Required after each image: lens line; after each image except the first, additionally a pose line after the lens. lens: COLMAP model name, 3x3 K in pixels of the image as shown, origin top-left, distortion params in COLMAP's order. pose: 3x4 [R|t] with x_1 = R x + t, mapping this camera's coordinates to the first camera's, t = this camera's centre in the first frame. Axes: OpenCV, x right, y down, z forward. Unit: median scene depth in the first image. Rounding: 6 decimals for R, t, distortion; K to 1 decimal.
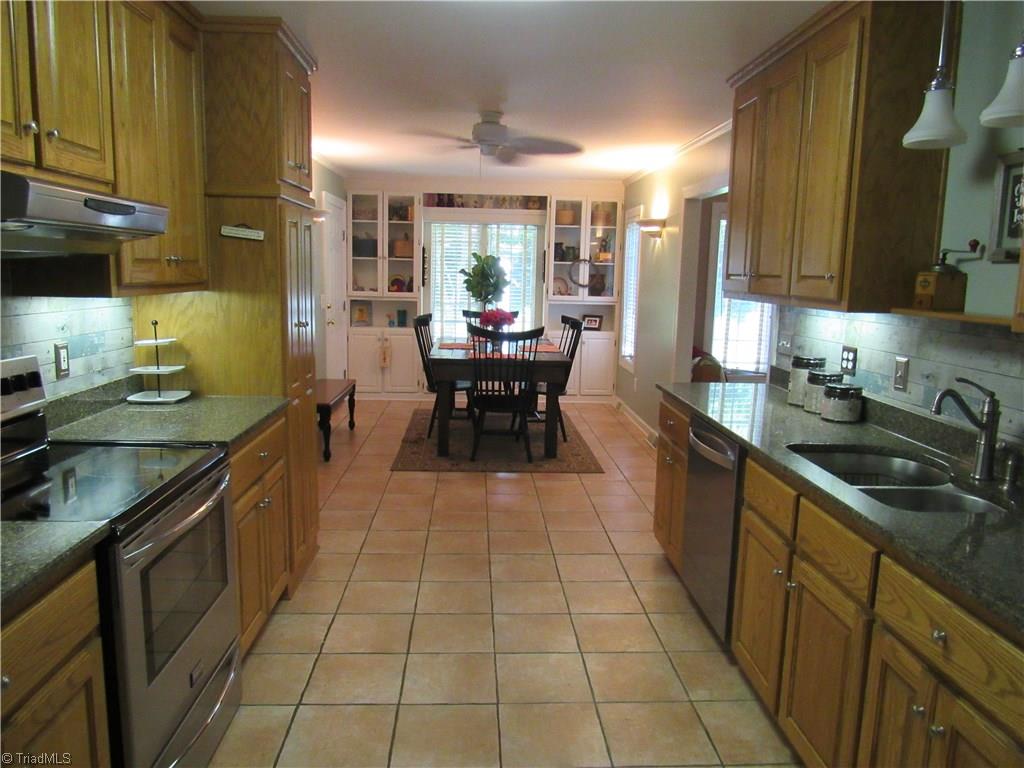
lens RADIAL K [[730.6, 0, 512.0], [0, 730.6, 384.0], [0, 0, 1]] dist [-0.020382, -0.002771]
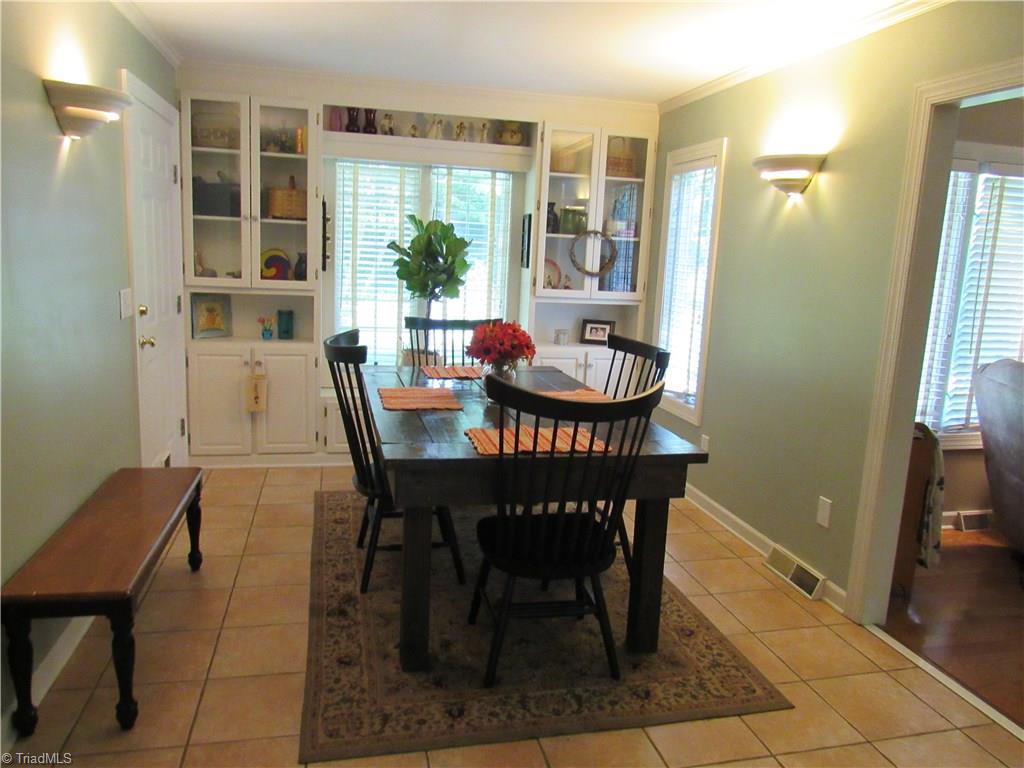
lens RADIAL K [[730.6, 0, 512.0], [0, 730.6, 384.0], [0, 0, 1]] dist [-0.020382, -0.002771]
pose [[0.982712, -0.010693, 0.184834, -0.083342], [0.004604, 0.999433, 0.033339, -0.062638], [-0.185085, -0.031912, 0.982204, 0.405101]]
